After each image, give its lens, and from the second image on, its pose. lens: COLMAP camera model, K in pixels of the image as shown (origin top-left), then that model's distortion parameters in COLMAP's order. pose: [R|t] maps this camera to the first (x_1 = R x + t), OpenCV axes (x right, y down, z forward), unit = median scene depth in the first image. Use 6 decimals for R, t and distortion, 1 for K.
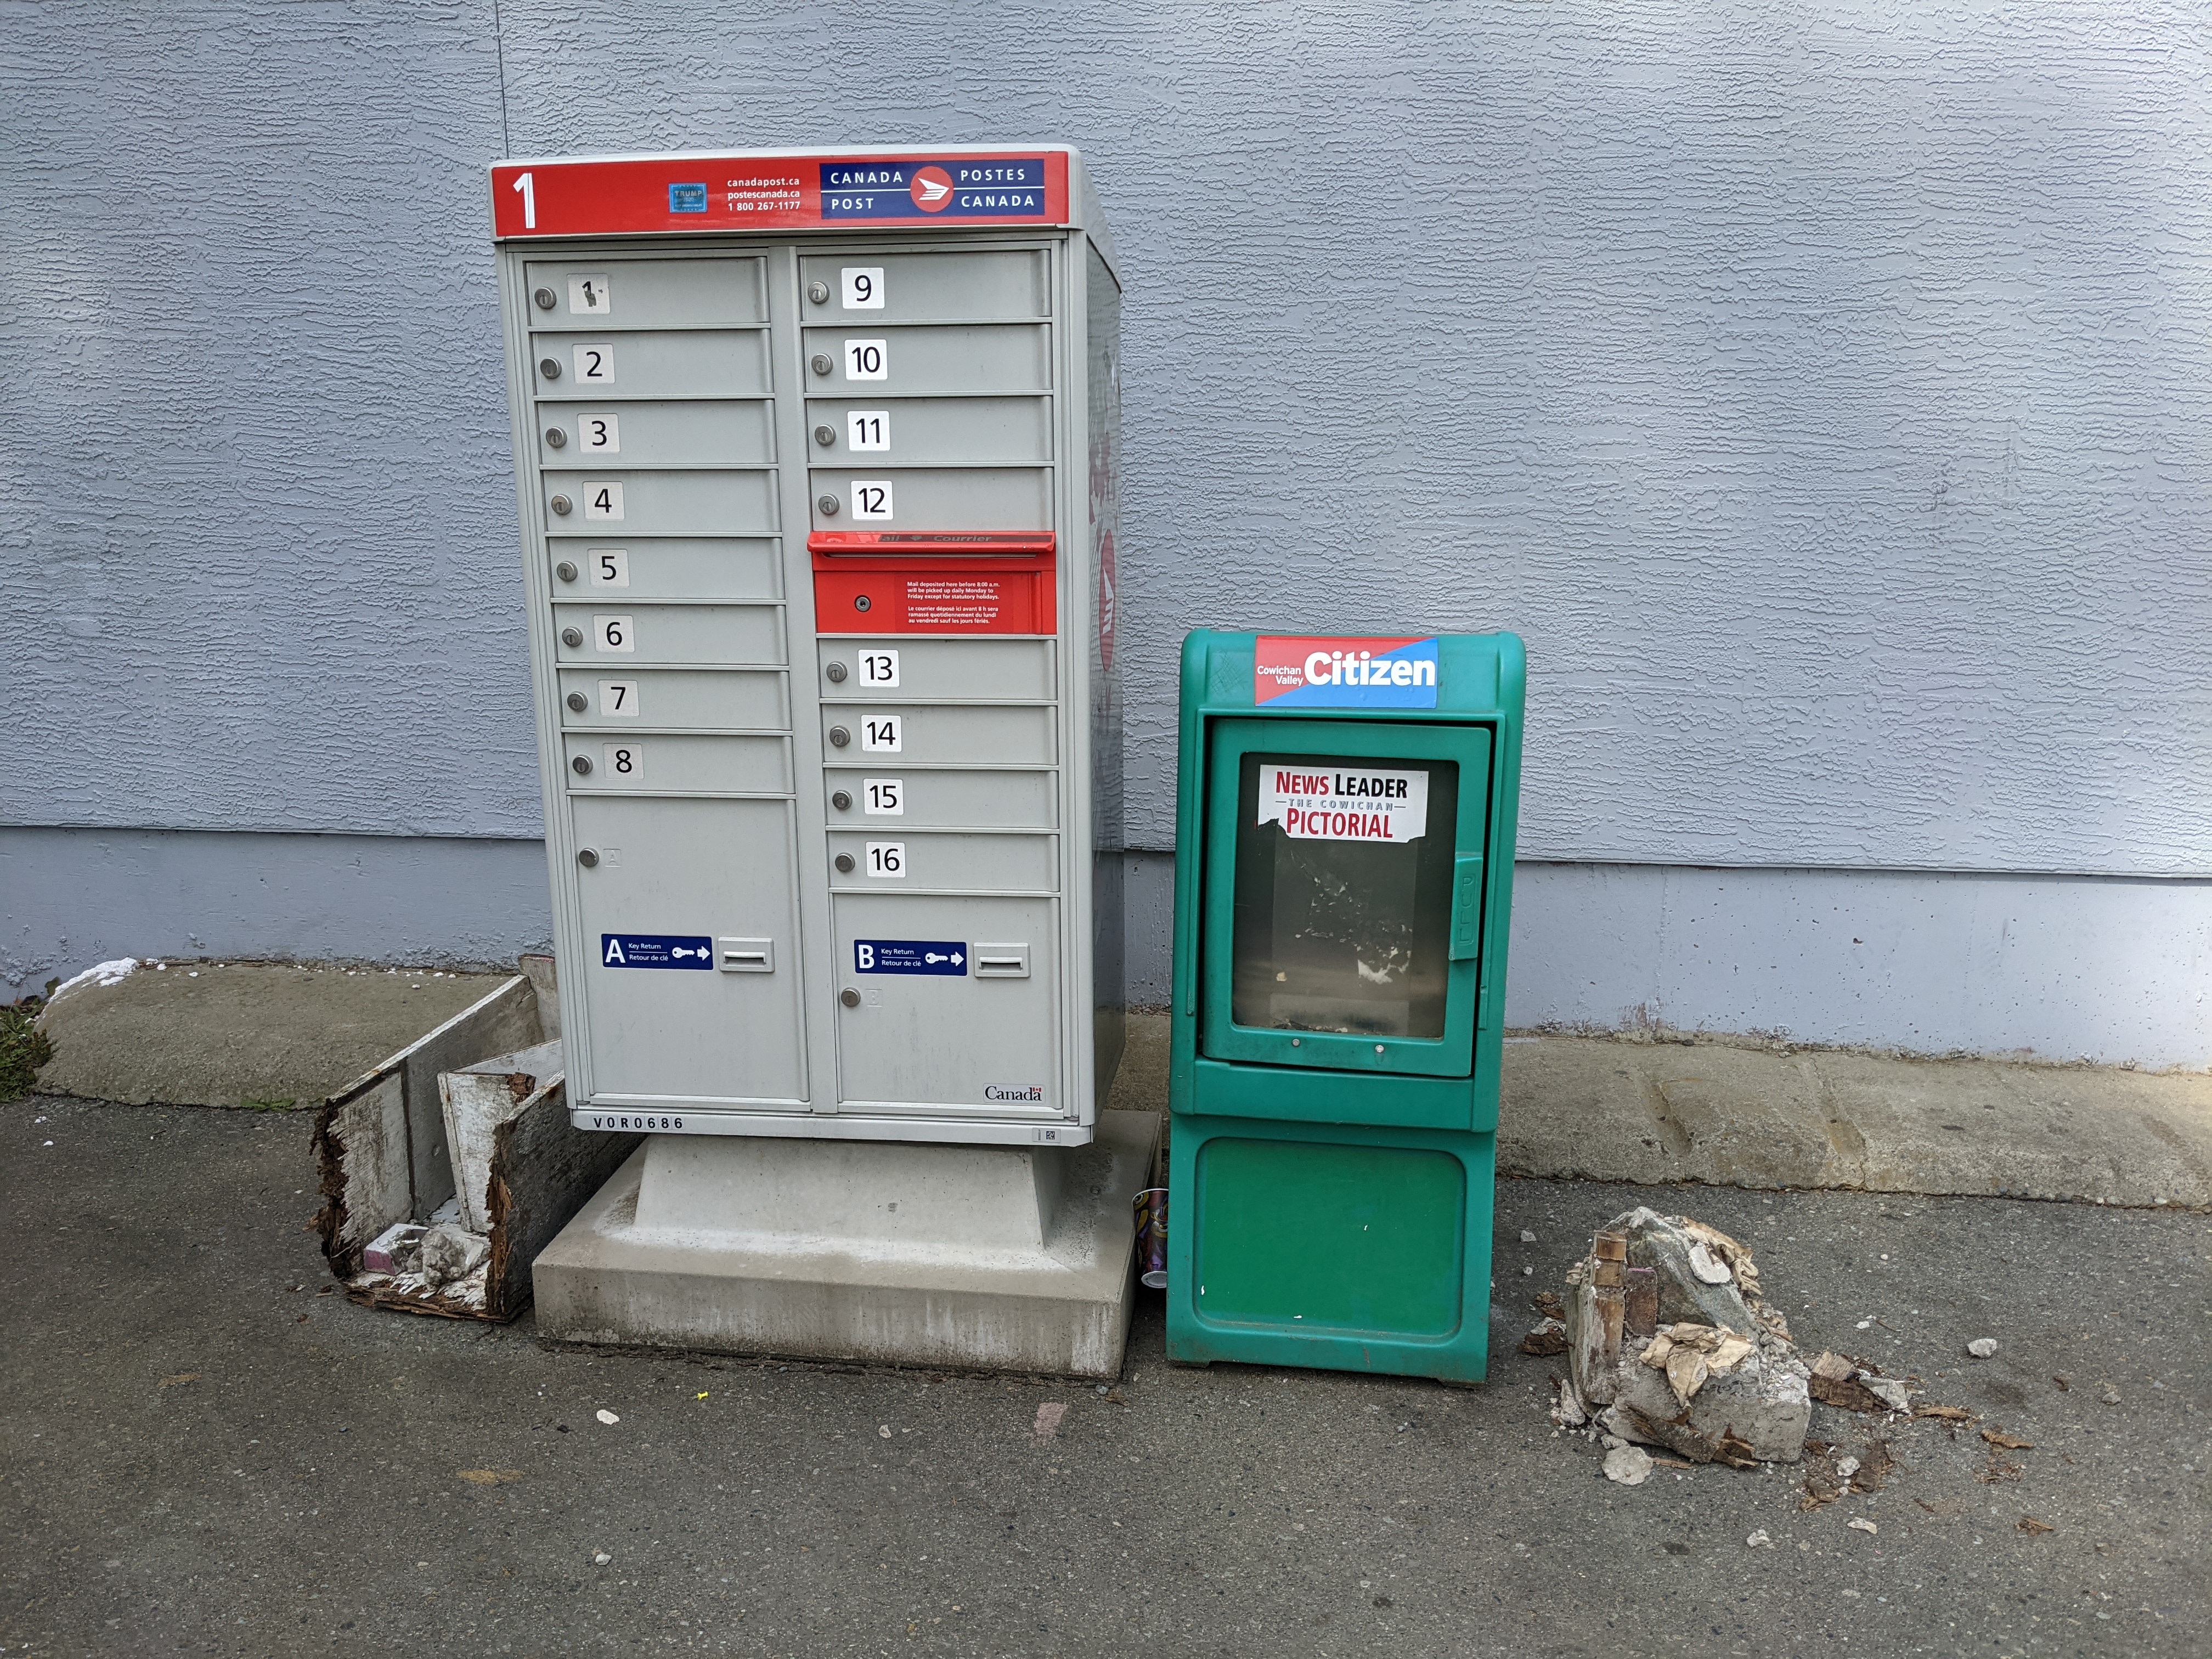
lens RADIAL K [[1739.3, 0, 1097.1], [0, 1739.3, 903.0], [0, 0, 1]] dist [0.061542, -0.088434]
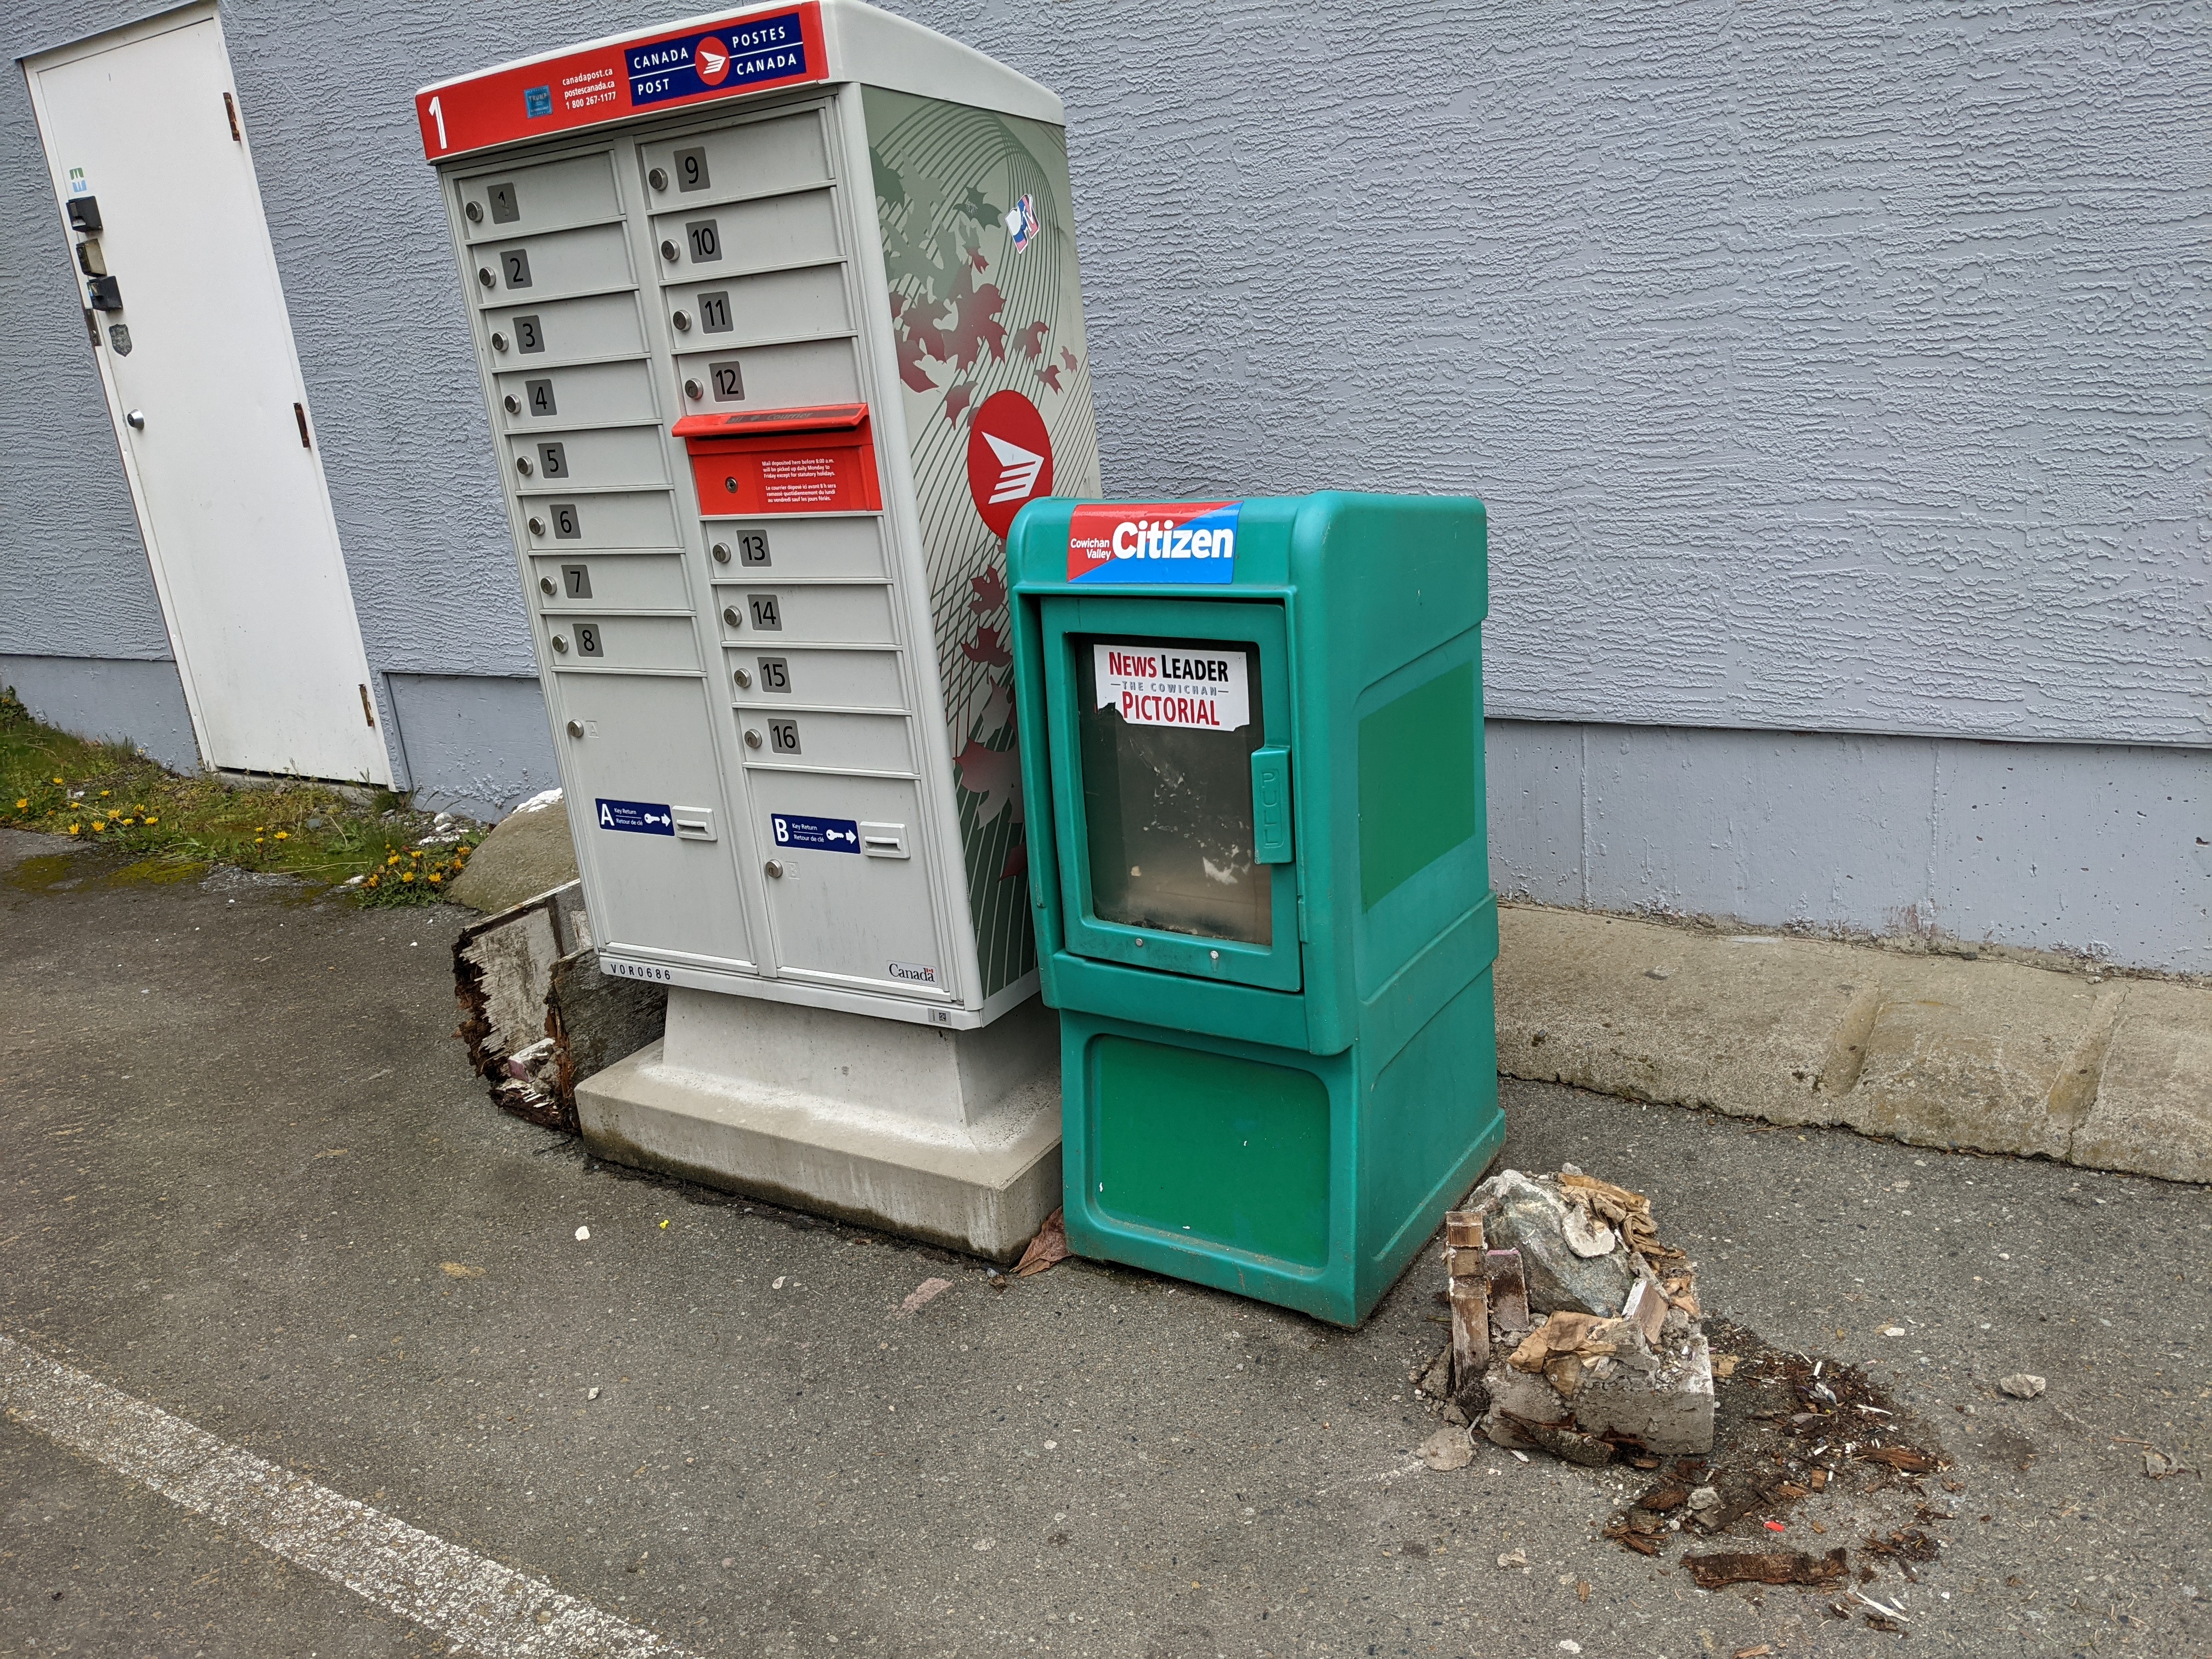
lens RADIAL K [[1723.9, 0, 1144.9], [0, 1723.9, 865.3], [0, 0, 1]] dist [0.065850, -0.084475]
pose [[0.906973, 0.050448, -0.418156, 0.459864], [-0.014560, 0.995963, 0.088576, -0.039825], [0.420936, -0.074247, 0.904047, 0.152577]]
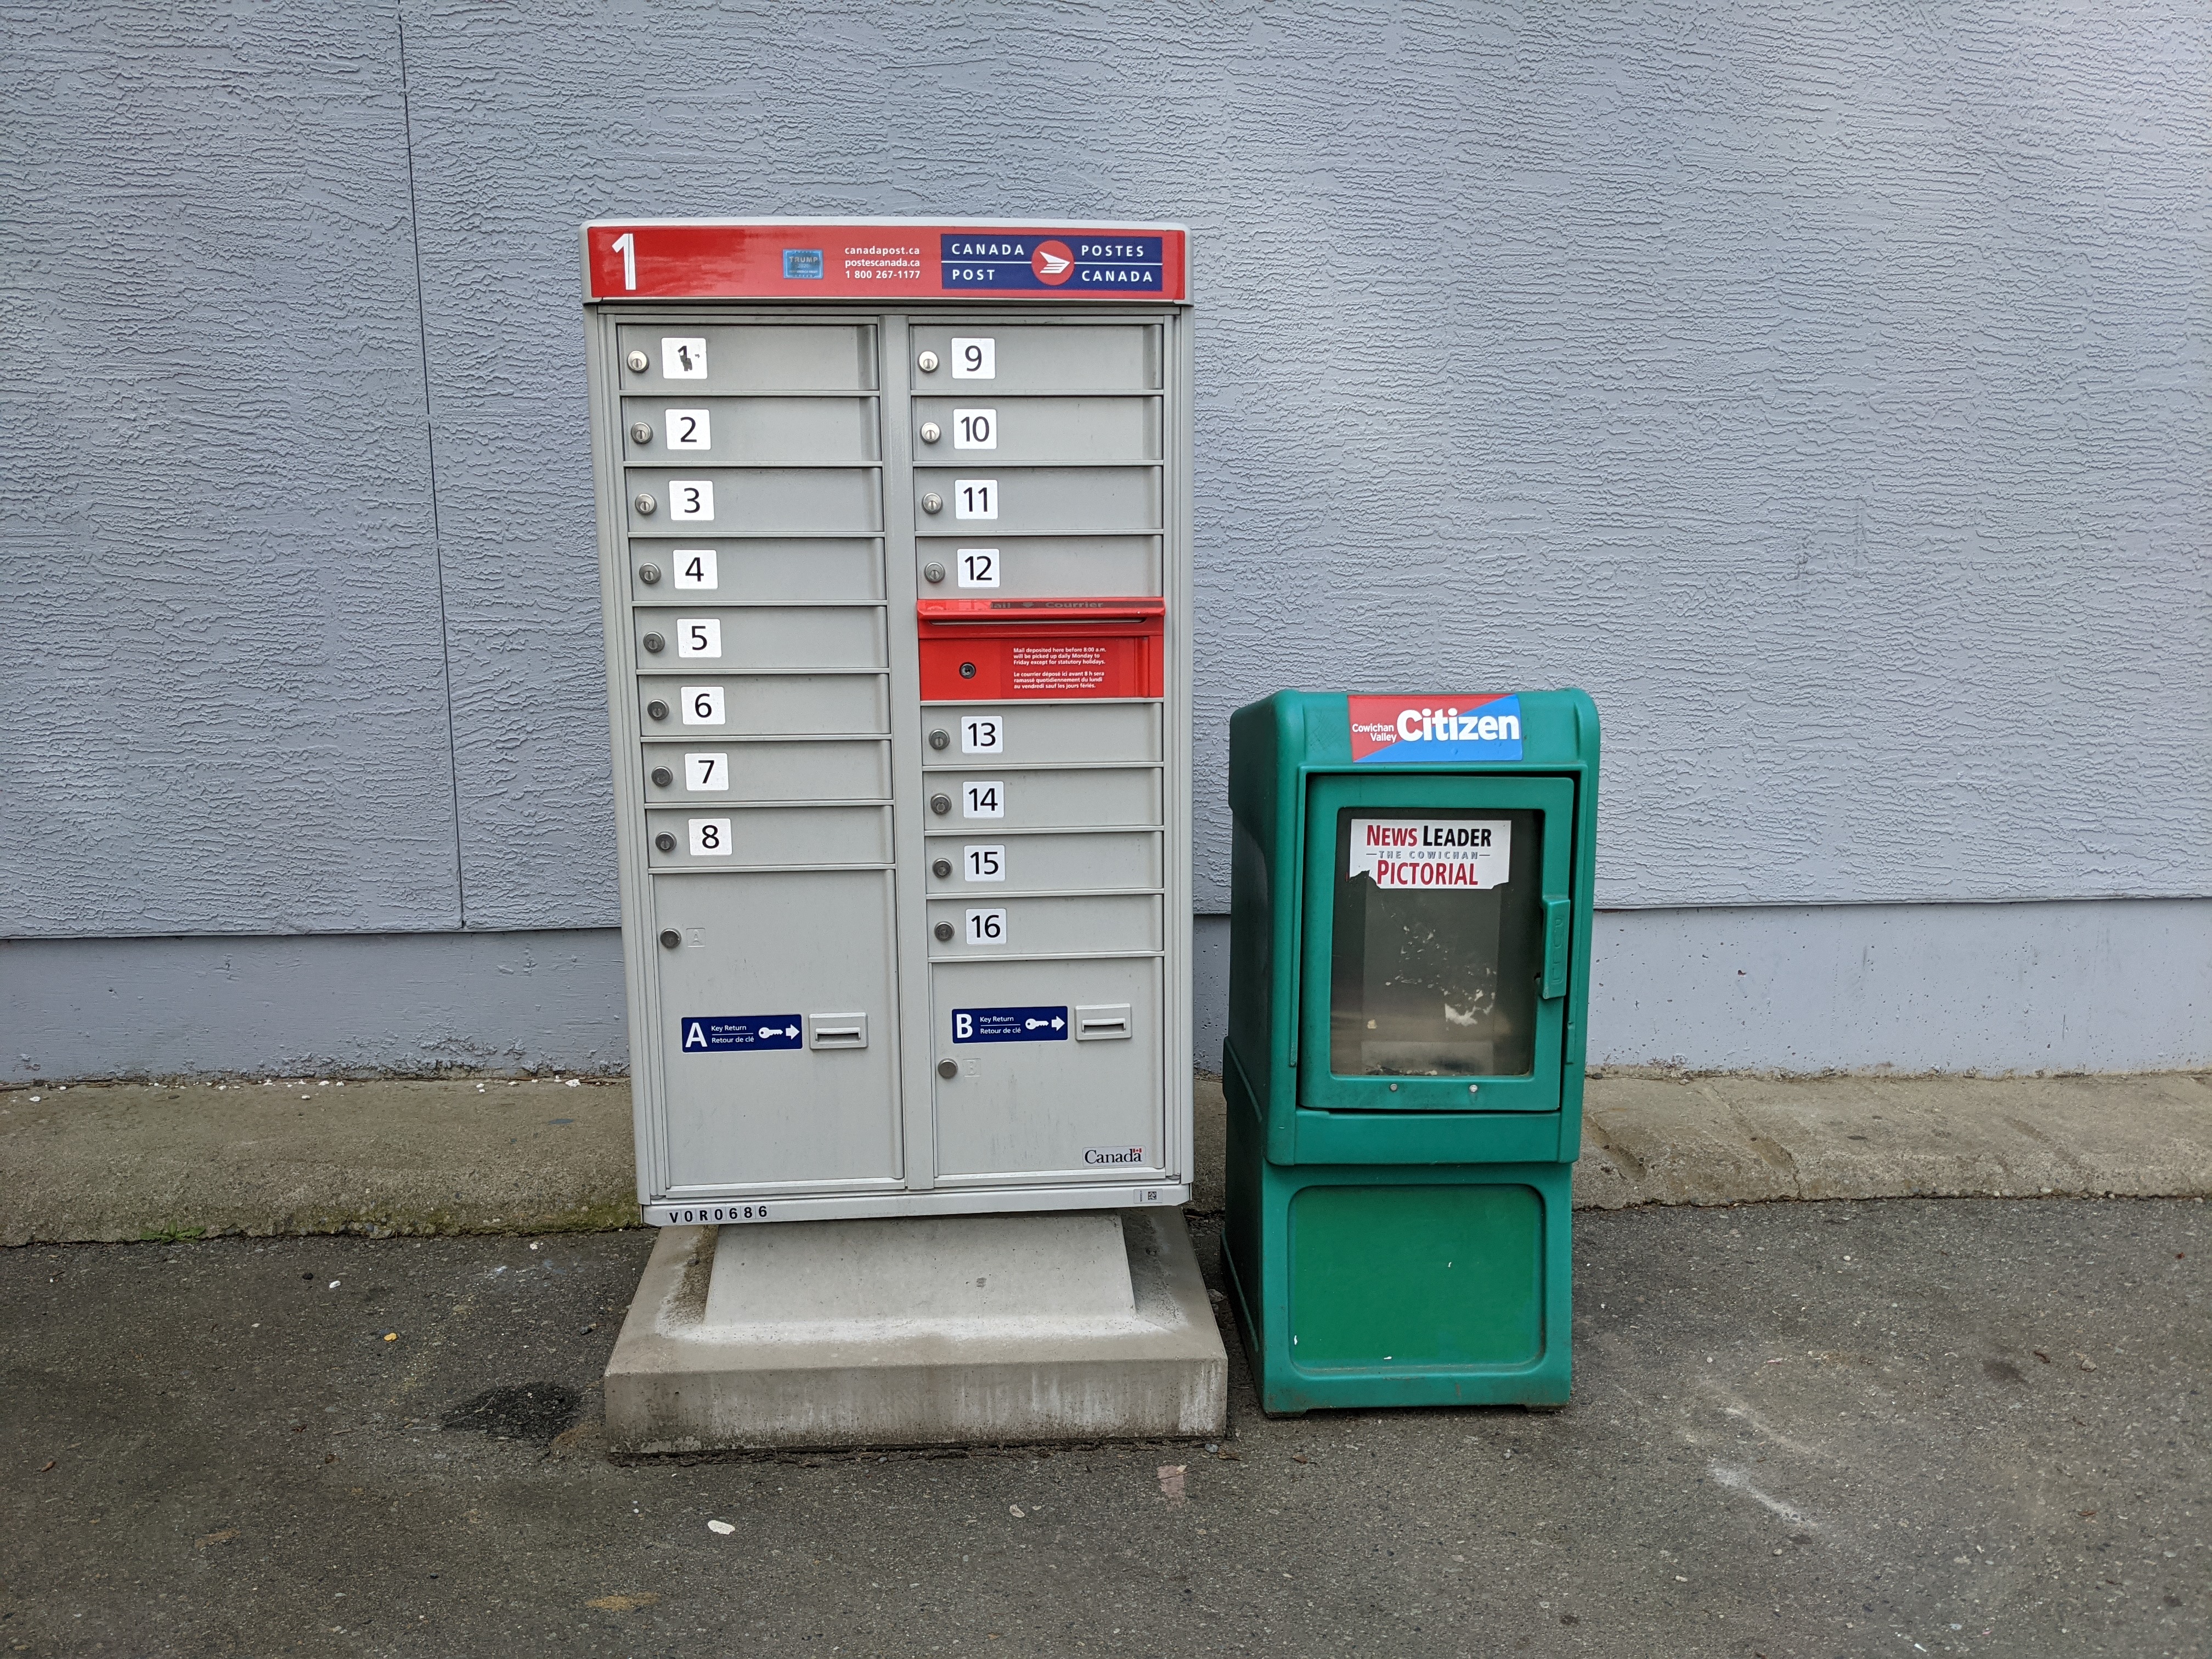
lens RADIAL K [[1742.5, 0, 1085.6], [0, 1742.5, 907.6], [0, 0, 1]] dist [0.062155, -0.089477]
pose [[0.980325, -0.039891, 0.193319, -0.236900], [0.048098, 0.998122, -0.037944, 0.004136], [-0.191442, 0.046496, 0.980402, 0.014772]]
